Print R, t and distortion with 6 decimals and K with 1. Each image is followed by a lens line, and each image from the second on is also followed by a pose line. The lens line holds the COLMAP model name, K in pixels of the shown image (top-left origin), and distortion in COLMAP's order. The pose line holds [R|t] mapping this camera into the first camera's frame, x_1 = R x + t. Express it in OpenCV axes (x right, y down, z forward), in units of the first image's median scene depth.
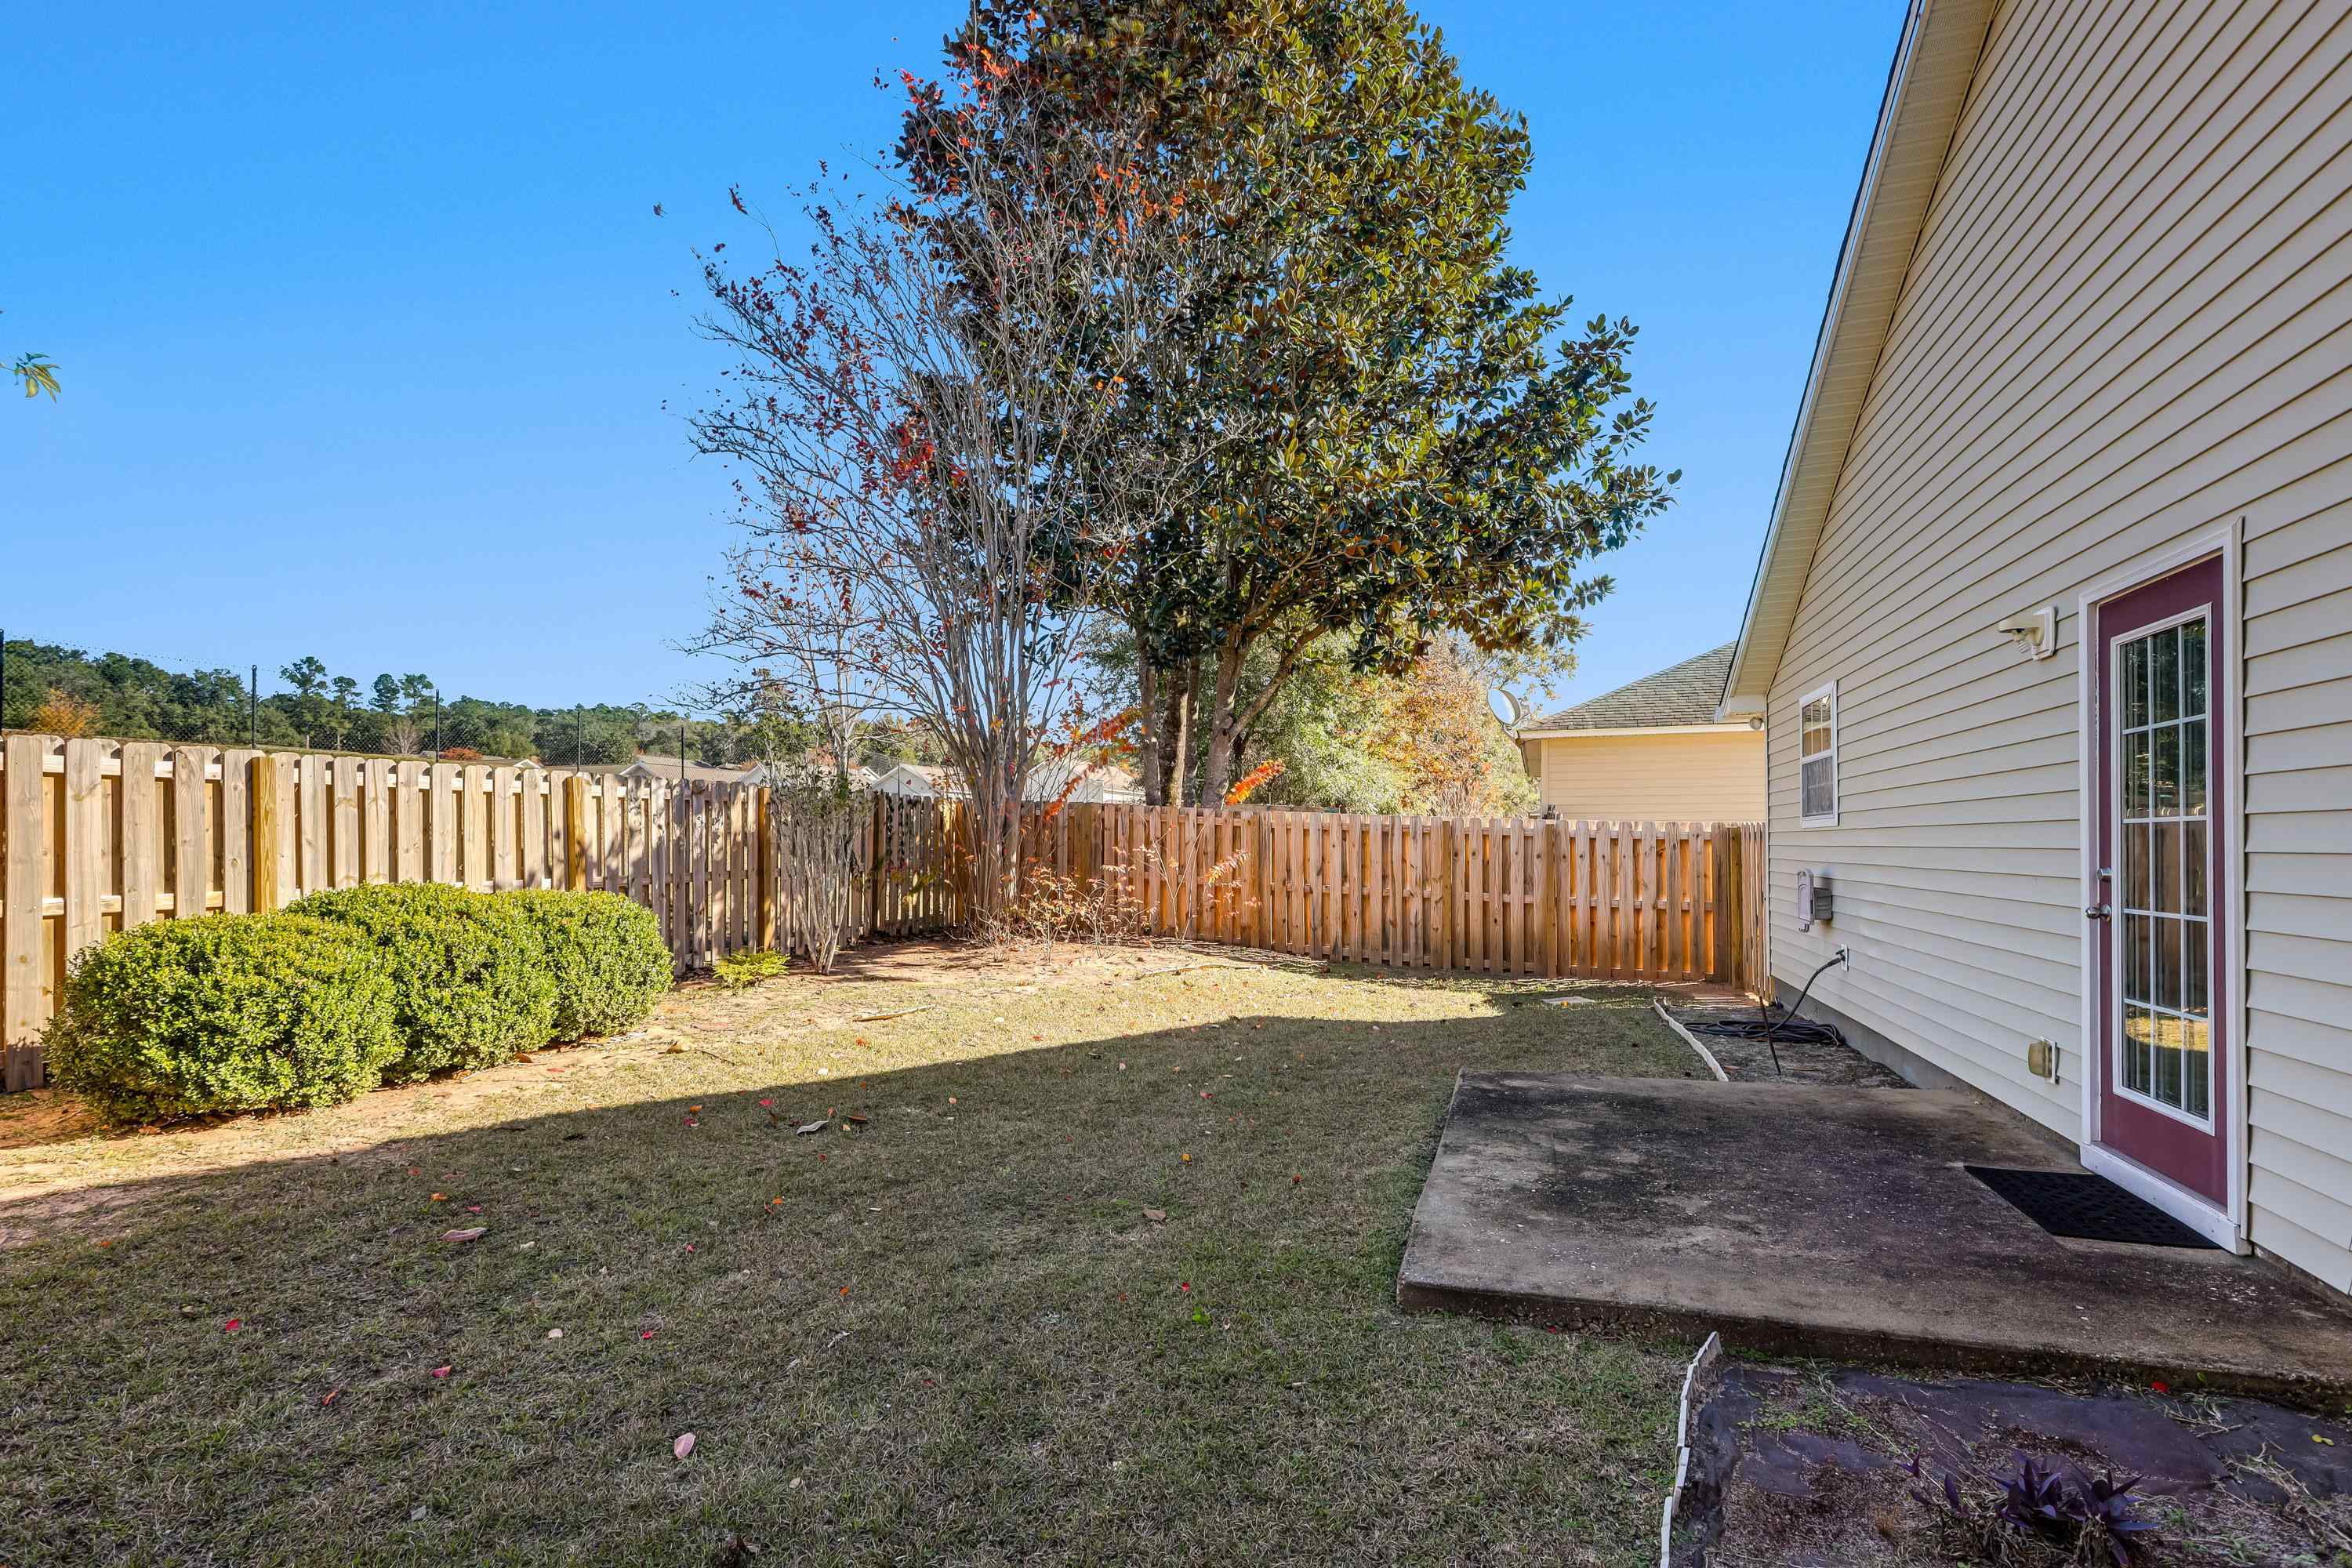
lens RADIAL K [[1069.4, 0, 1195.1], [0, 1069.4, 839.8], [0, 0, 1]] dist [0.000110, 0.000173]
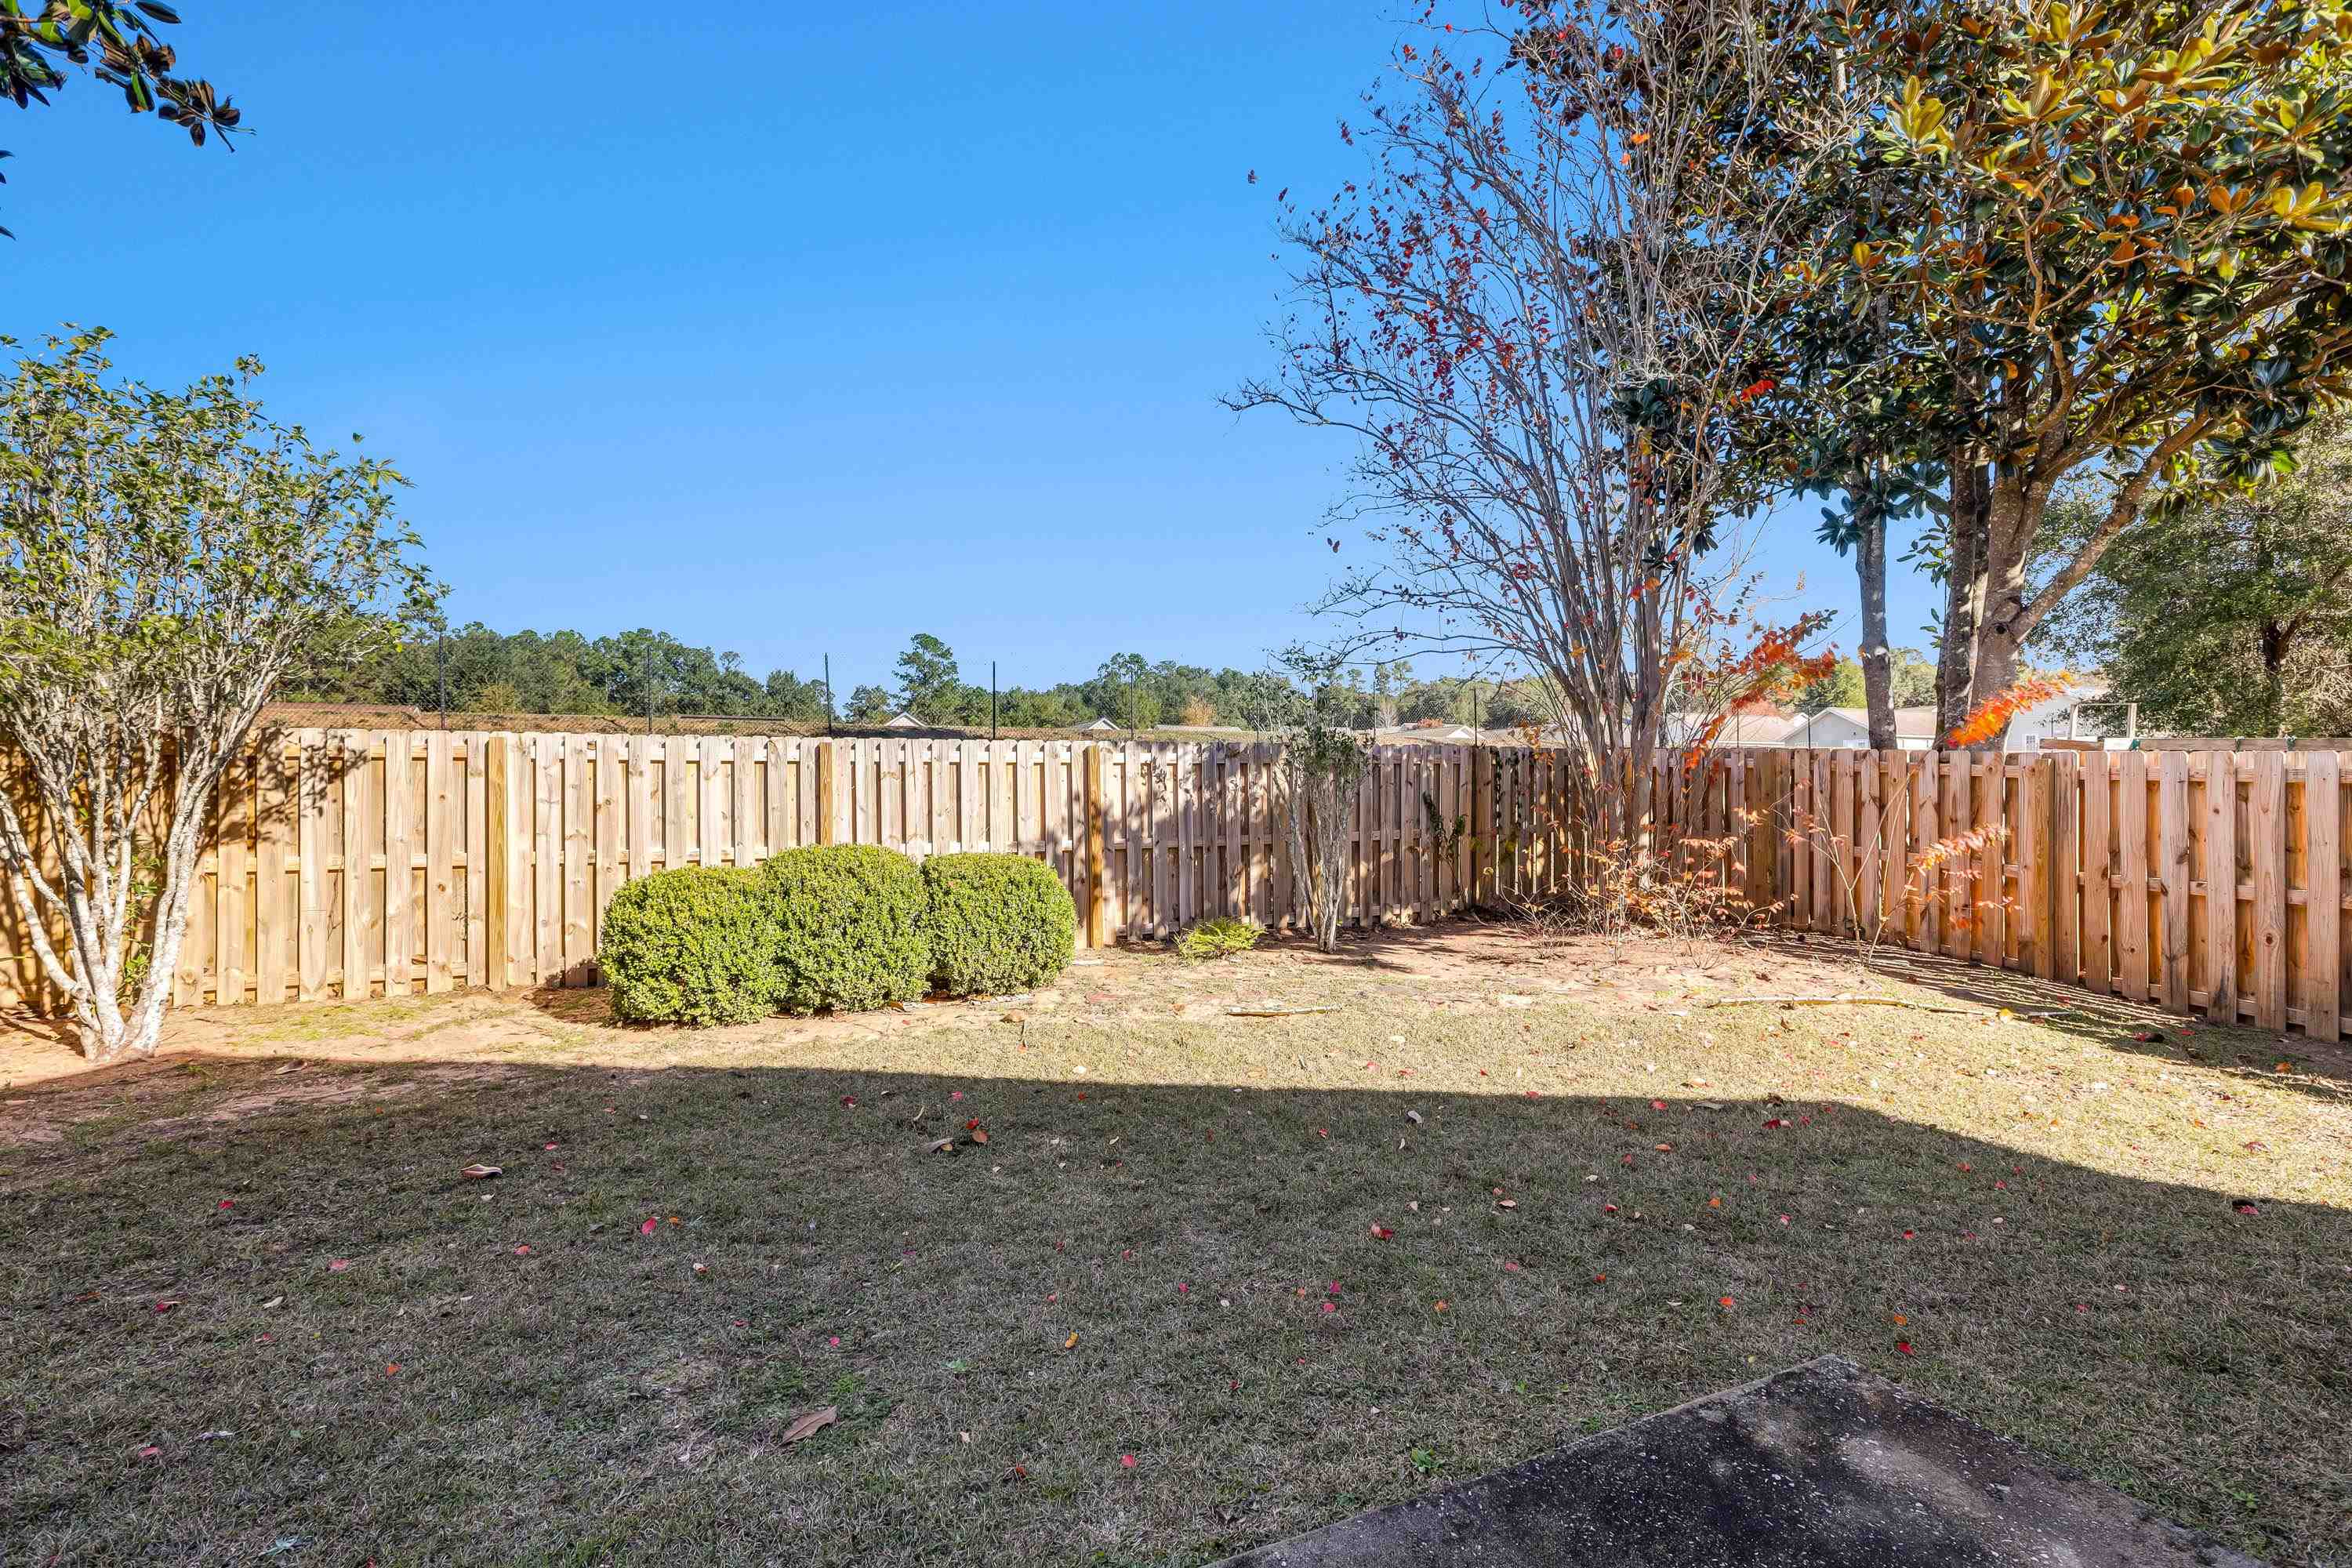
lens RADIAL K [[1049.3, 0, 1184.3], [0, 1049.3, 775.9], [0, 0, 1]] dist [-0.002934, -0.000378]
pose [[0.660129, -0.018353, -0.750928, 0.501350], [0.005229, 0.999790, -0.019839, -0.012280], [0.751134, 0.009170, 0.660086, 0.668708]]
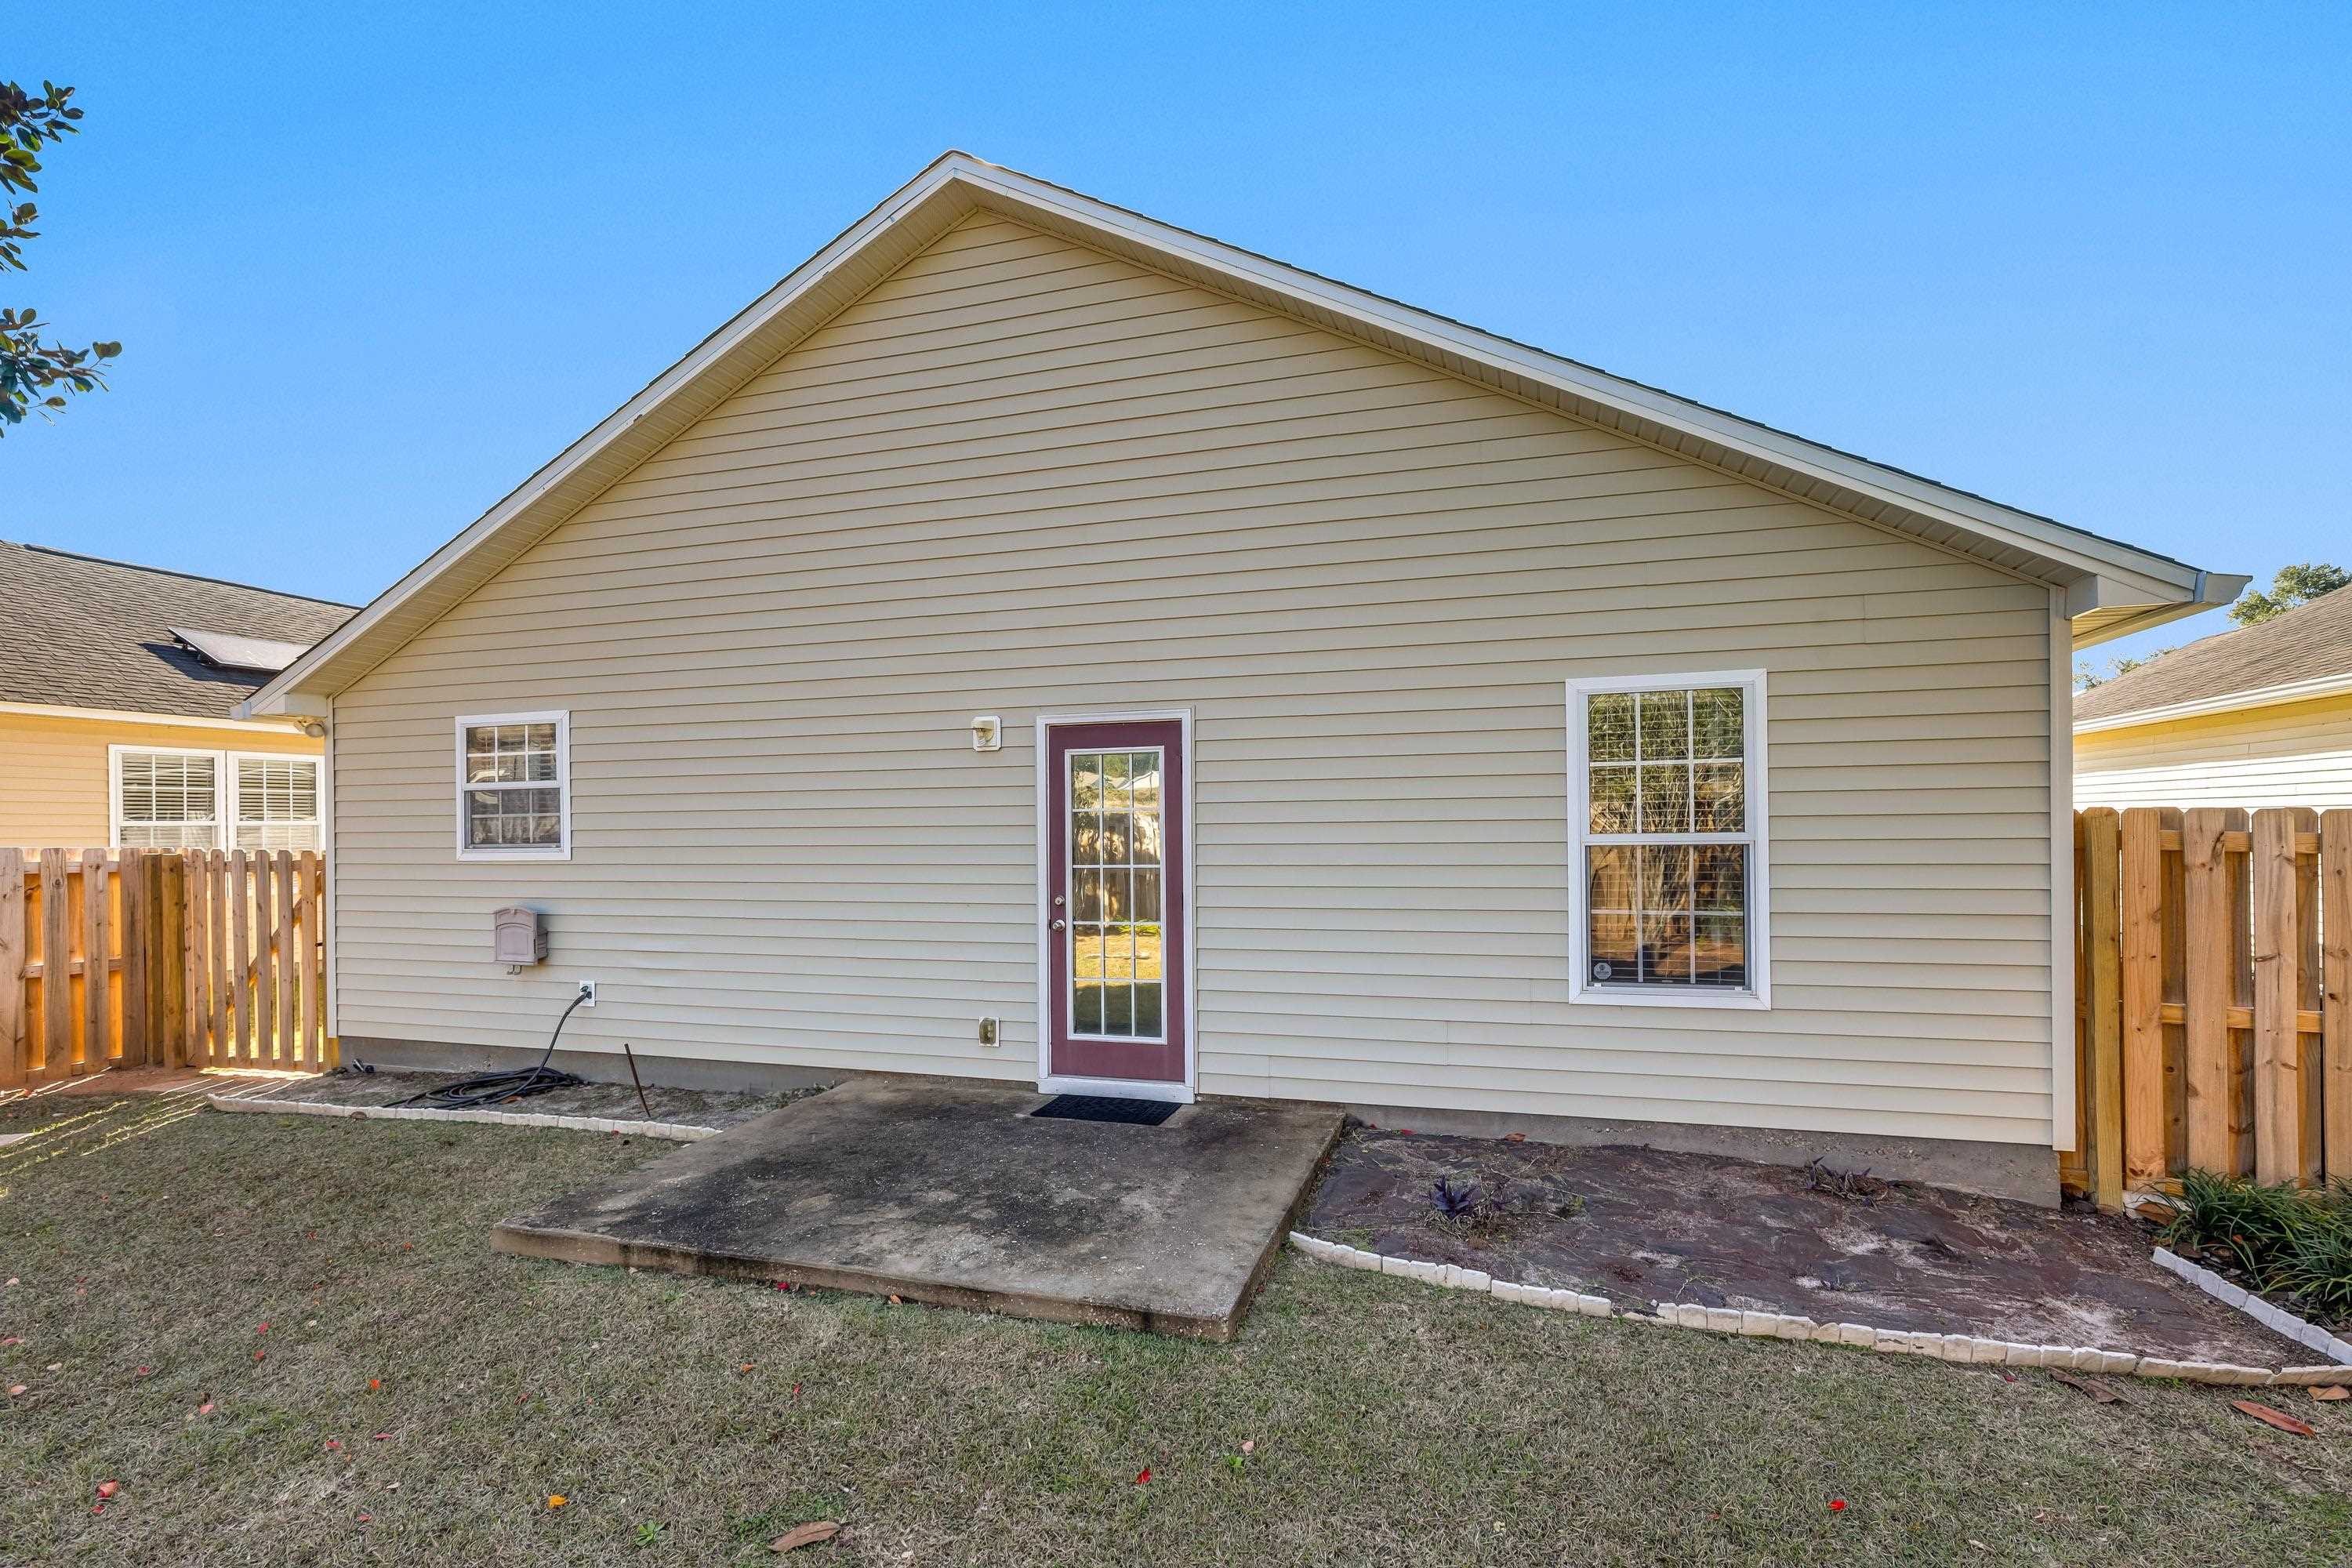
lens RADIAL K [[1065.3, 0, 1193.8], [0, 1065.3, 818.3], [0, 0, 1]] dist [-0.001593, 0.000120]
pose [[-0.008020, 0.013415, 0.999878, -0.591282], [0.005862, 0.999893, -0.013368, -0.054723], [-0.999951, 0.005754, -0.008098, 0.682523]]
